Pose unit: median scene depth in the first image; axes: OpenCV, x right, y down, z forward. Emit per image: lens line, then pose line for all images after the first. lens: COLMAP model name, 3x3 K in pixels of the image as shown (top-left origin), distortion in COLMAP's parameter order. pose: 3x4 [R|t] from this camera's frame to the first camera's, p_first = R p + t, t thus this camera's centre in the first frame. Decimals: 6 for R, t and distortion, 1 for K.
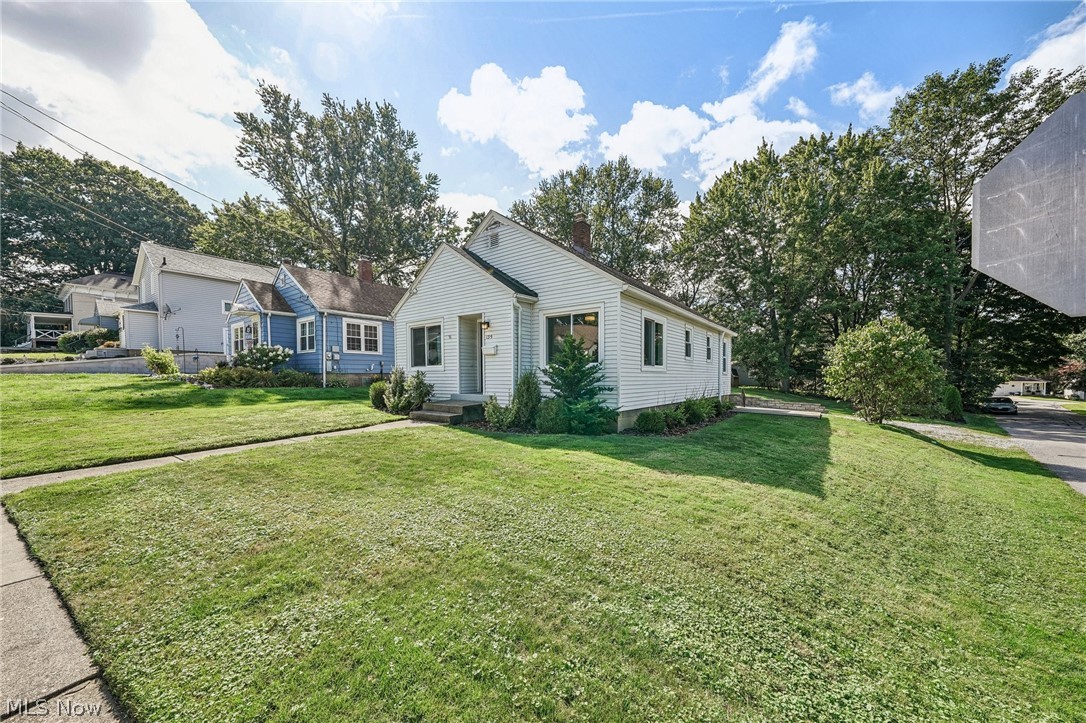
lens RADIAL K [[373.3, 0, 517.9], [0, 373.3, 385.3], [0, 0, 1]] dist [-0.006586, 0.000310]
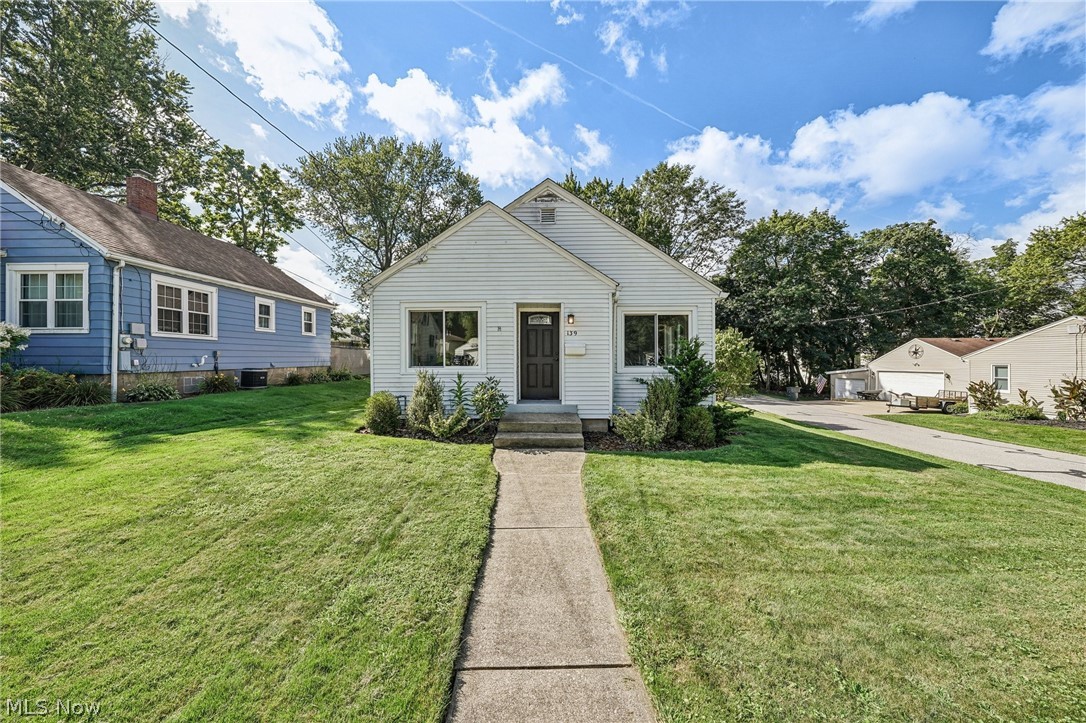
lens RADIAL K [[373.3, 0, 543.1], [0, 373.3, 358.0], [0, 0, 1]] dist [-0.006586, 0.000310]
pose [[0.801255, 0.002168, 0.598320, -0.328441], [0.017791, 0.999465, -0.027448, -0.028630], [-0.598059, 0.032638, 0.800787, 0.203698]]
